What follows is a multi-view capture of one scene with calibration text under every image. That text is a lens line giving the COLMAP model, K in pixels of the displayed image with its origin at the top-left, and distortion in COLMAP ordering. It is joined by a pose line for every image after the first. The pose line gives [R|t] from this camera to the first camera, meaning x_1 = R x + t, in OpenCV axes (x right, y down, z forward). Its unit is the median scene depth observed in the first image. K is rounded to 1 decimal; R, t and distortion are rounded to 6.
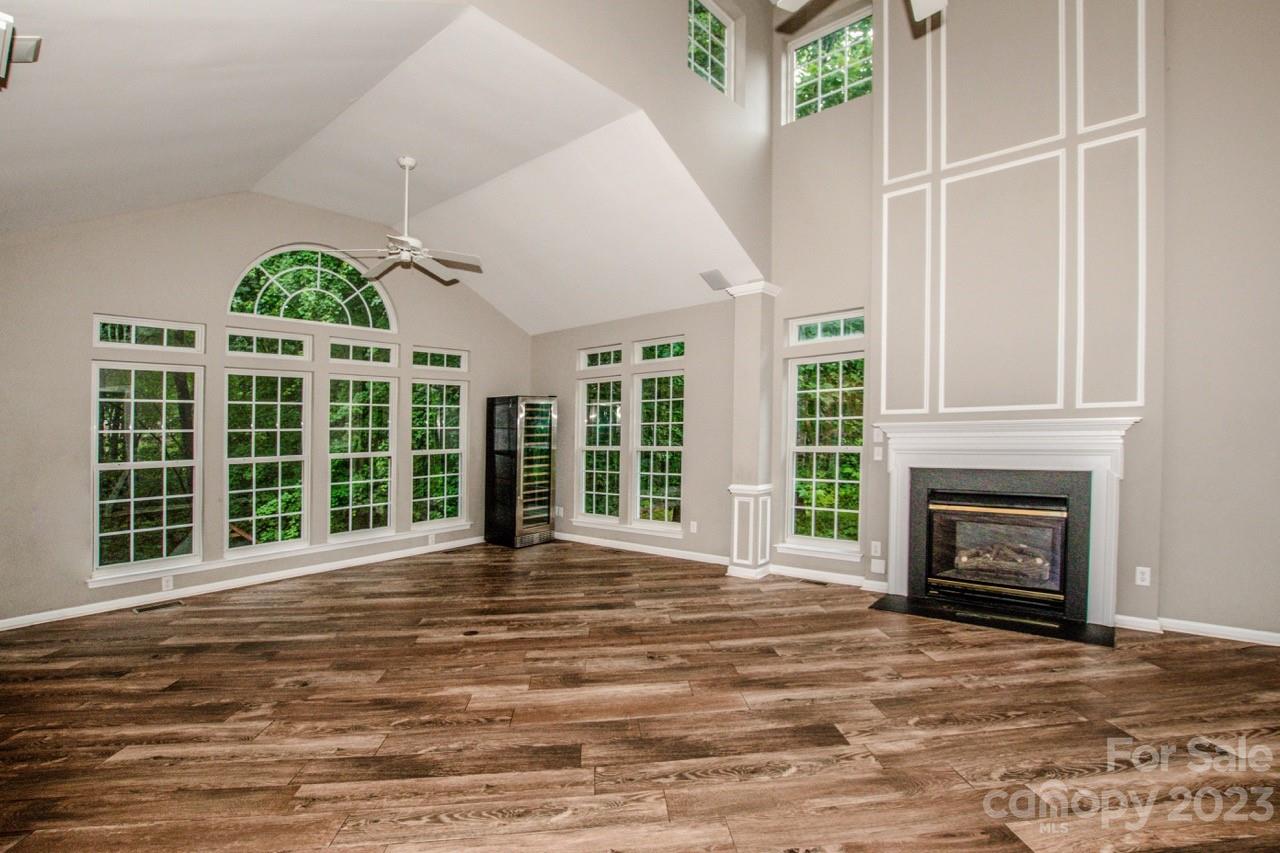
lens RADIAL K [[587.6, 0, 616.3], [0, 587.6, 434.7], [0, 0, 1]] dist [-0.031221, 0.001968]
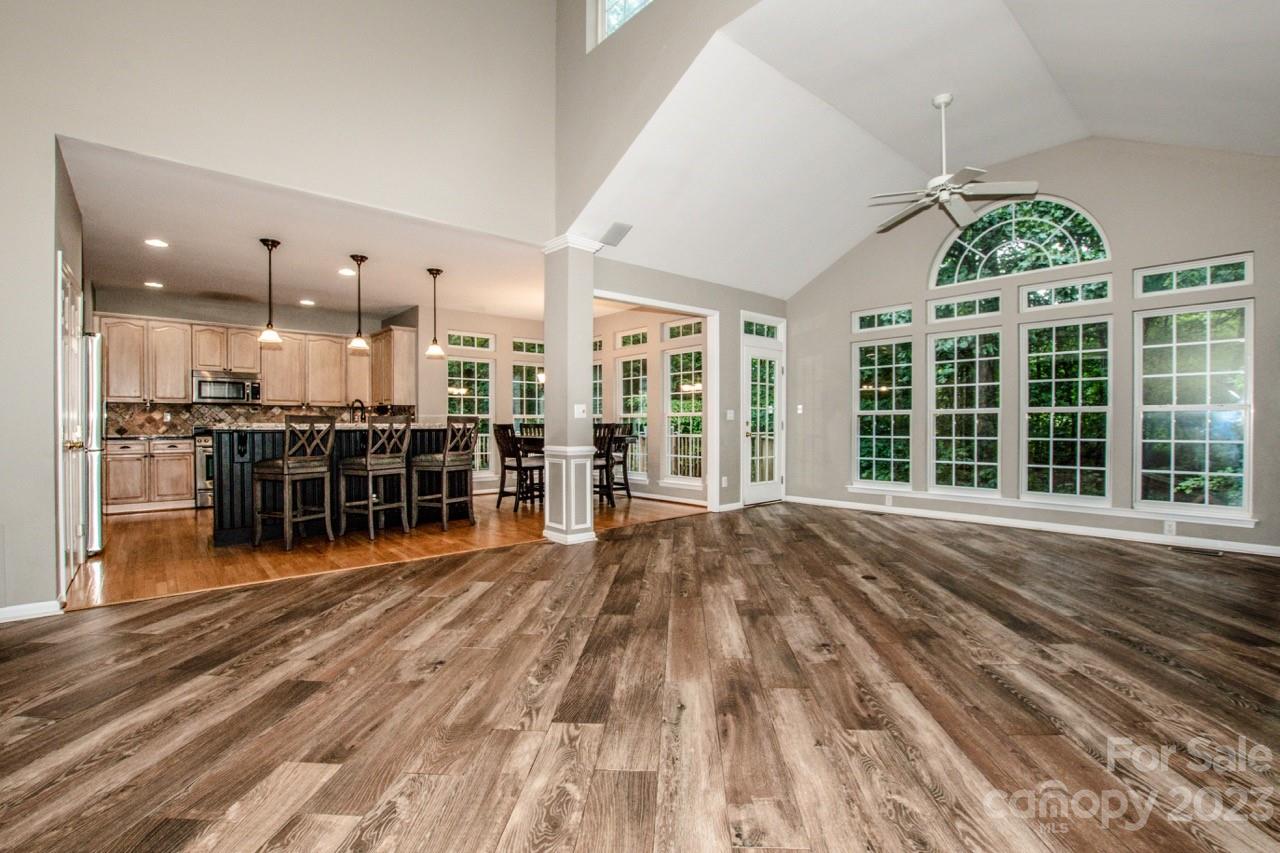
lens RADIAL K [[536.6, 0, 654.3], [0, 536.6, 429.0], [0, 0, 1]] dist [-0.027614, 0.000351]
pose [[-0.079574, 0.036715, -0.996153, 0.693280], [-0.003893, 0.999302, 0.037142, 0.061981], [0.996821, 0.006834, -0.079376, 0.745730]]
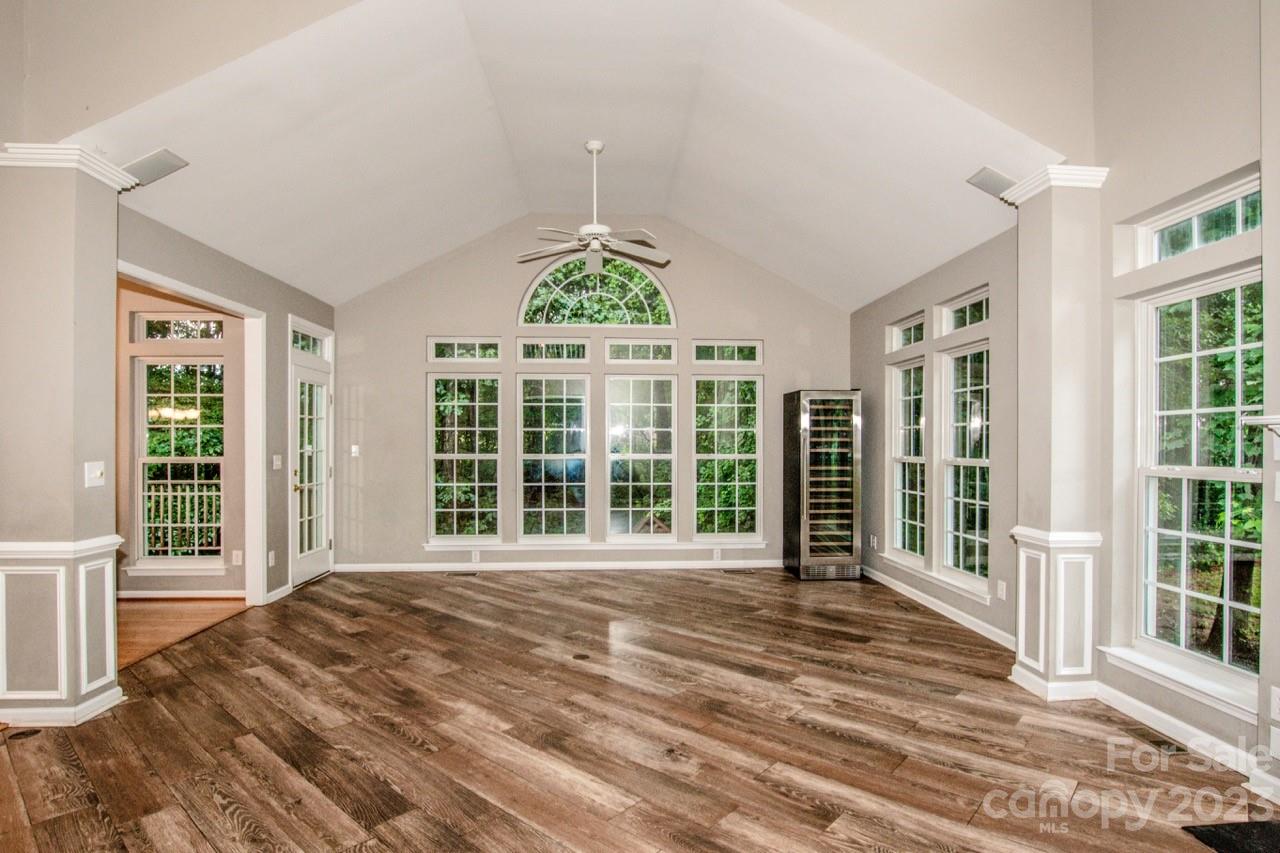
lens RADIAL K [[639.6, 0, 619.8], [0, 639.6, 426.0], [0, 0, 1]] dist [-0.025533, 0.001244]
pose [[0.704446, 0.001430, -0.709757, 0.495110], [-0.022553, 0.999538, -0.020371, 0.011752], [0.709400, 0.030357, 0.704152, 0.374613]]
